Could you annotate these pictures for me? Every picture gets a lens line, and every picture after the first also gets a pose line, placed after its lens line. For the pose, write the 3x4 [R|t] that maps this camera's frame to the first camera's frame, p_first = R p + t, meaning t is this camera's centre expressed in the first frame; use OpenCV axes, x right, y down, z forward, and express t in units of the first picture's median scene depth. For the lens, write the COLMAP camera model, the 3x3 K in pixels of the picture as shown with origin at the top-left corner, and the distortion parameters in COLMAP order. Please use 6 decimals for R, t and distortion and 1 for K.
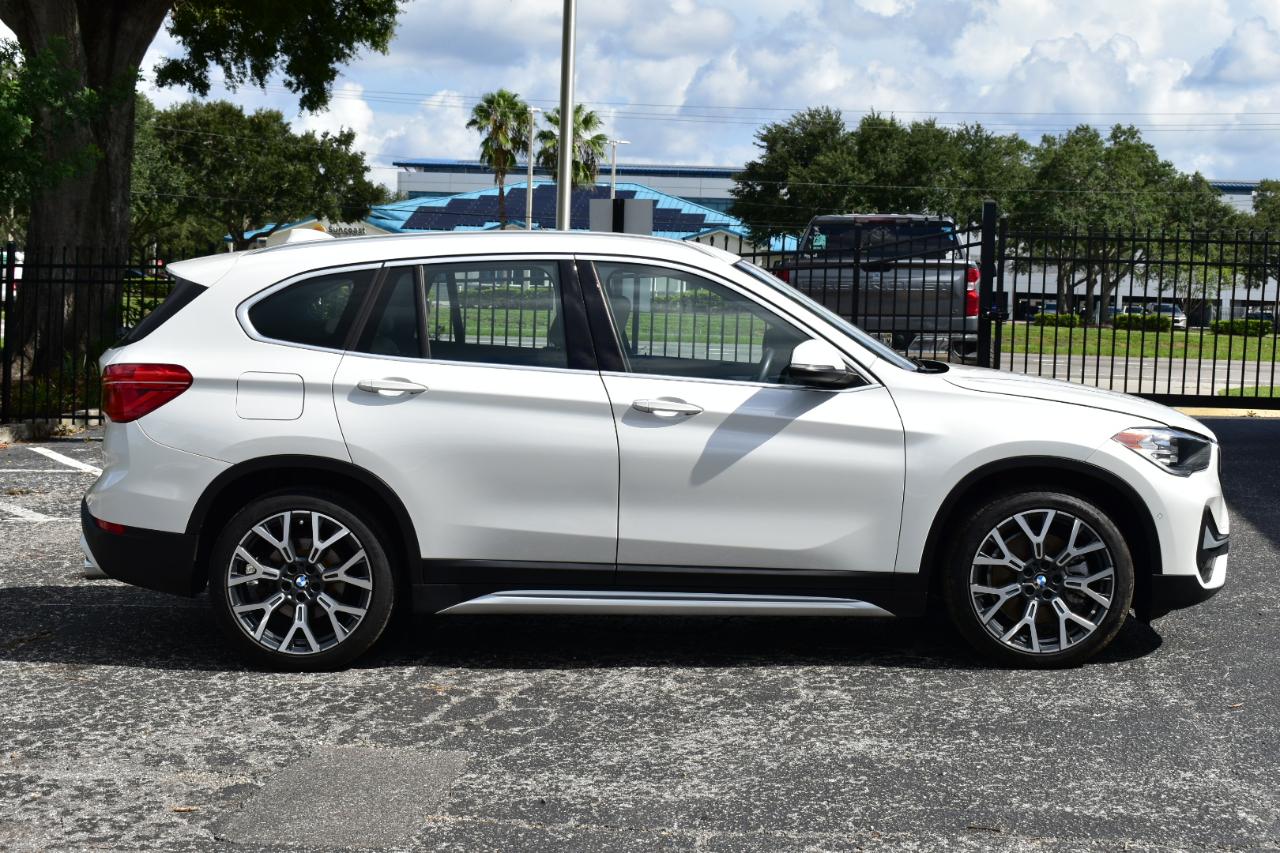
lens RADIAL K [[2059.5, 0, 636.5], [0, 2059.5, 415.5], [0, 0, 1]] dist [-0.005511, 0.000000]
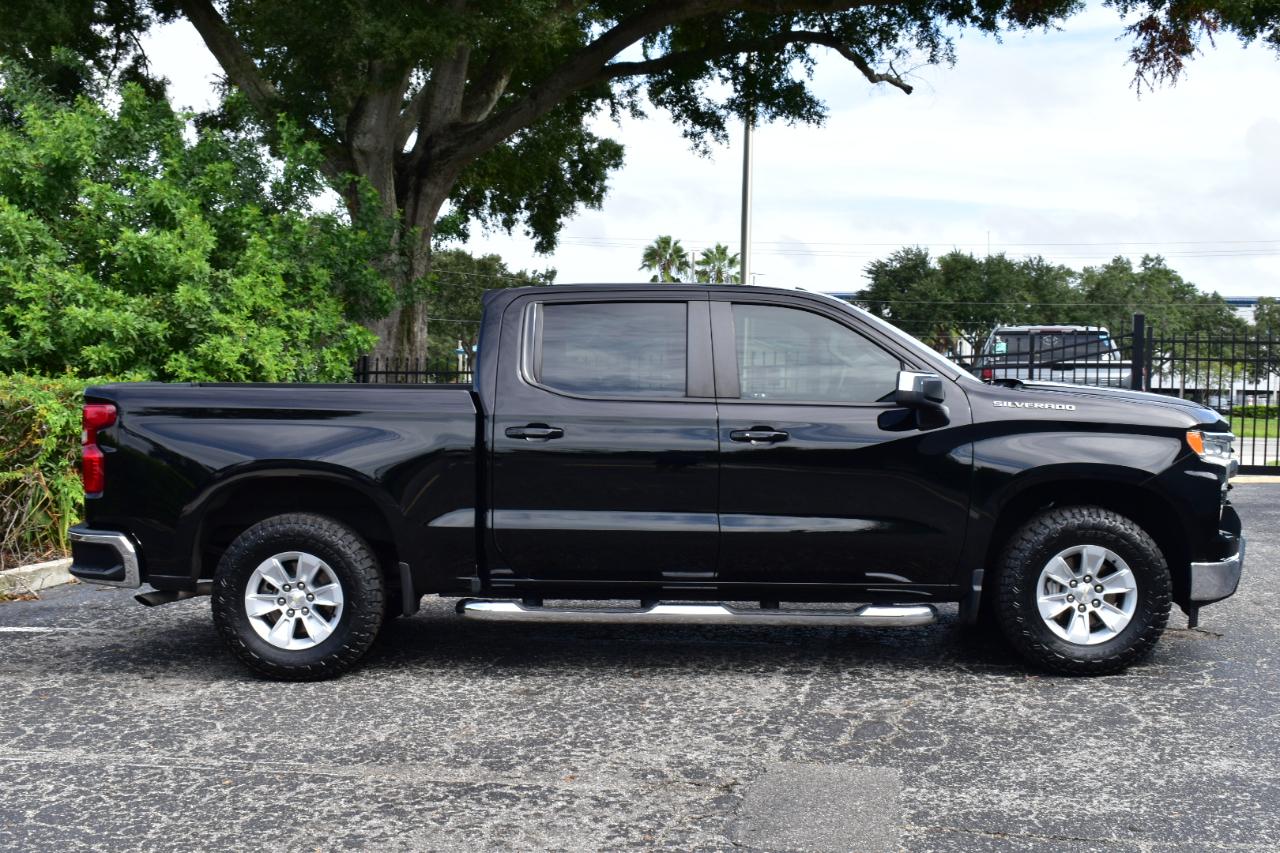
lens RADIAL K [[1575.2, 0, 644.6], [0, 1575.2, 427.9], [0, 0, 1]] dist [-0.010527, 0.000000]
pose [[0.997265, -0.007870, -0.073484, -0.140669], [0.005266, 0.999353, -0.035567, -0.004307], [0.073716, 0.035083, 0.996662, 0.051609]]
